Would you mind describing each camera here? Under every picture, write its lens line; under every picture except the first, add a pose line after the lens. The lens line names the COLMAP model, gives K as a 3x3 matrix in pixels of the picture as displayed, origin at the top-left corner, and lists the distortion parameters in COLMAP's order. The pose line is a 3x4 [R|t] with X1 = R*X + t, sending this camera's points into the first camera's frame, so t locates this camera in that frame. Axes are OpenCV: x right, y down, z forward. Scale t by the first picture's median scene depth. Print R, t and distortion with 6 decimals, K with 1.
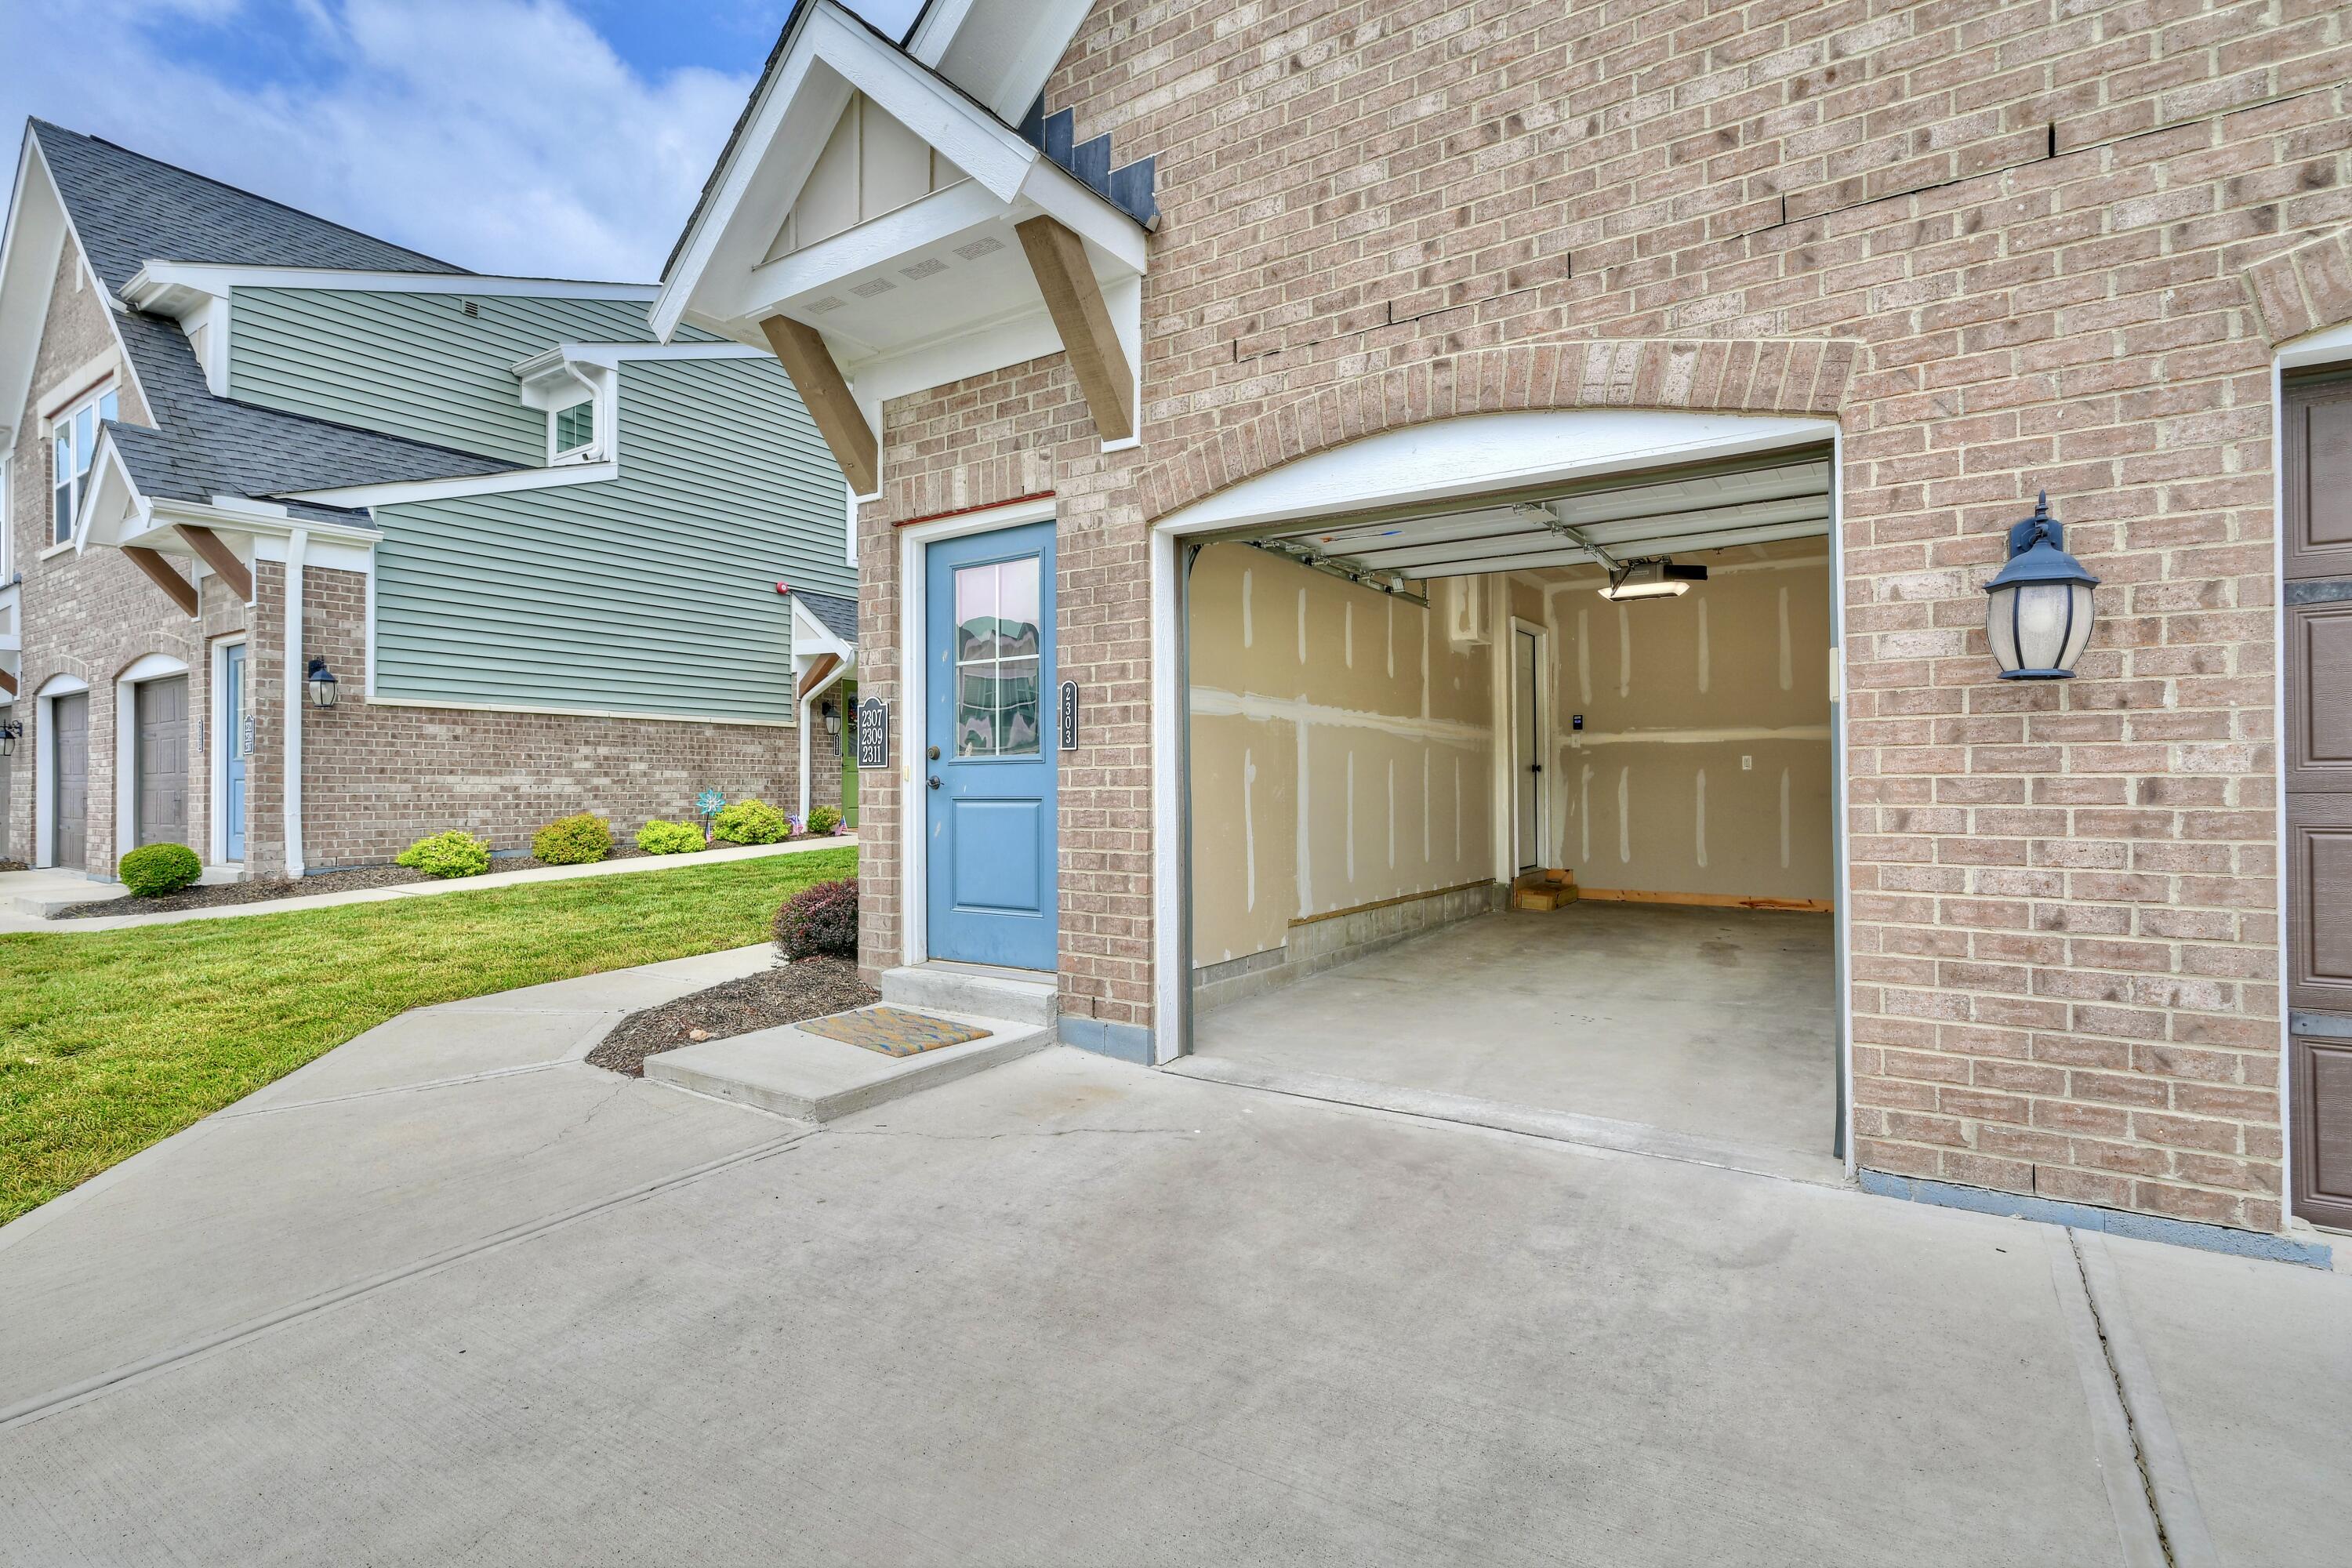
lens RADIAL K [[1120.3, 0, 1175.6], [0, 1120.3, 776.2], [0, 0, 1]] dist [-0.002455, -0.000259]
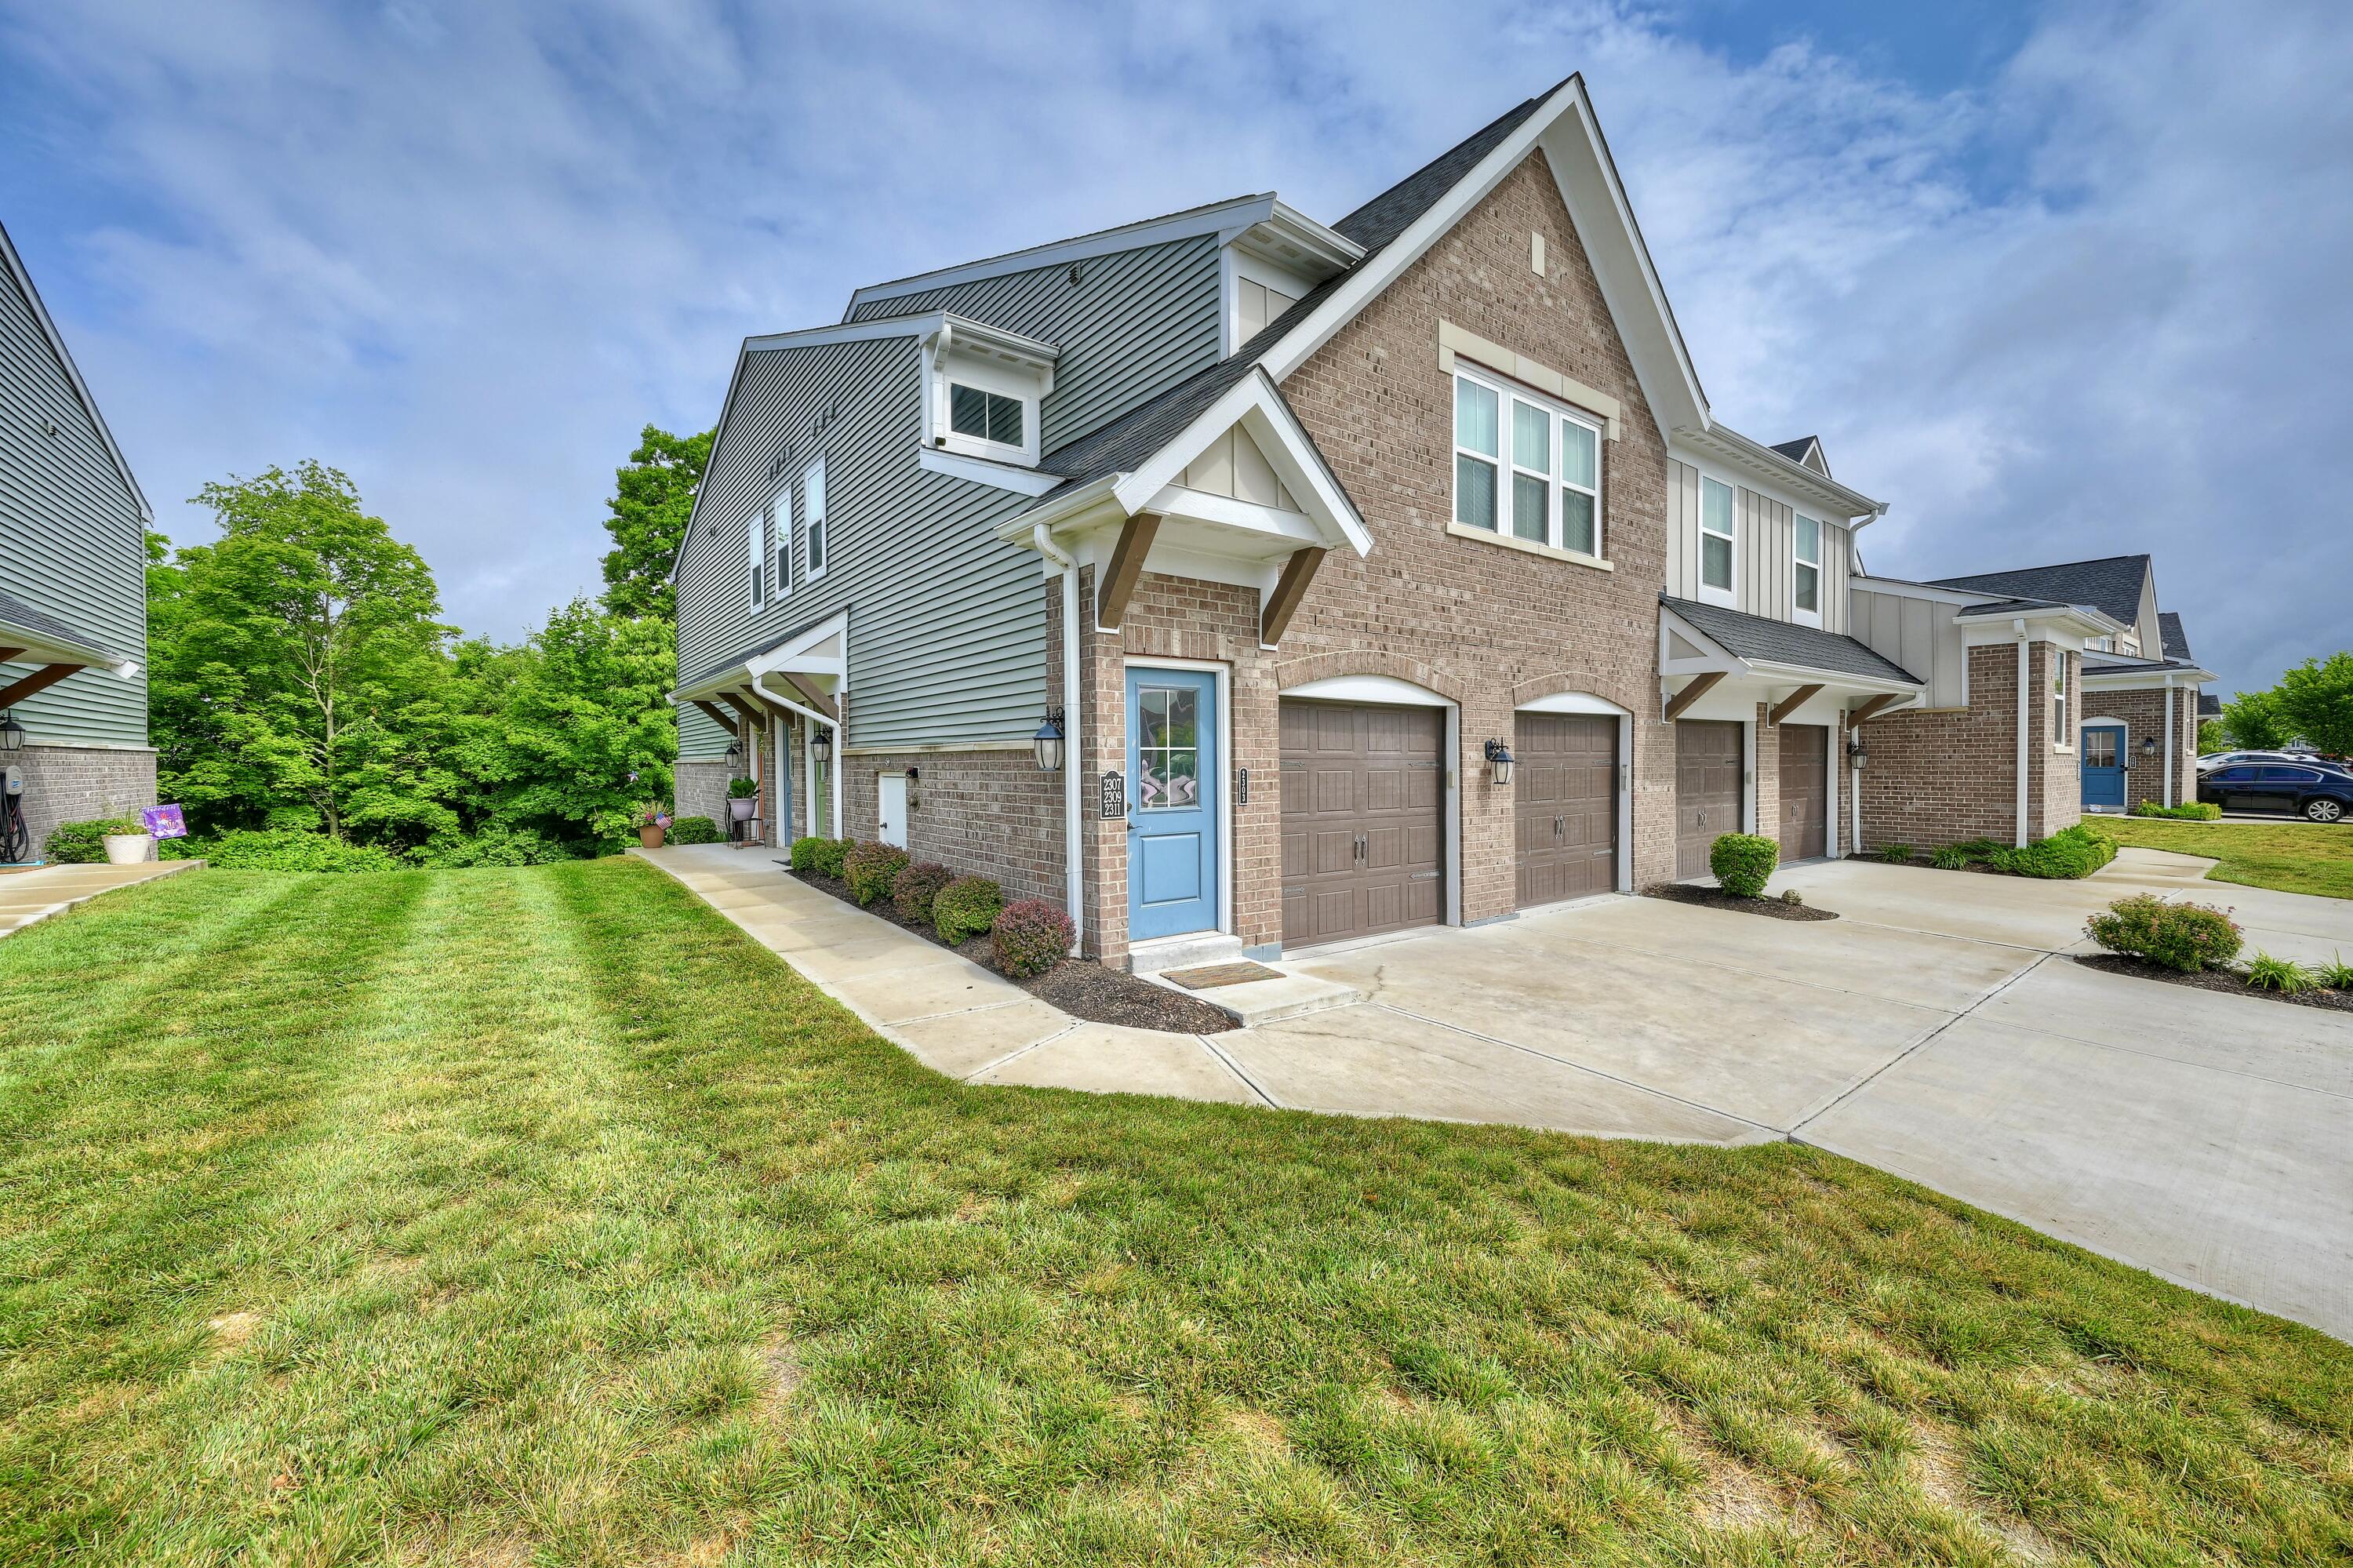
lens RADIAL K [[920.6, 0, 1177.5], [0, 920.6, 759.6], [0, 0, 1]] dist [-0.000850, 0.000589]
pose [[0.322092, 0.003044, 0.946703, -1.602431], [-0.010582, 0.999944, 0.000386, -0.099323], [-0.946649, -0.010143, 0.322107, 0.627392]]
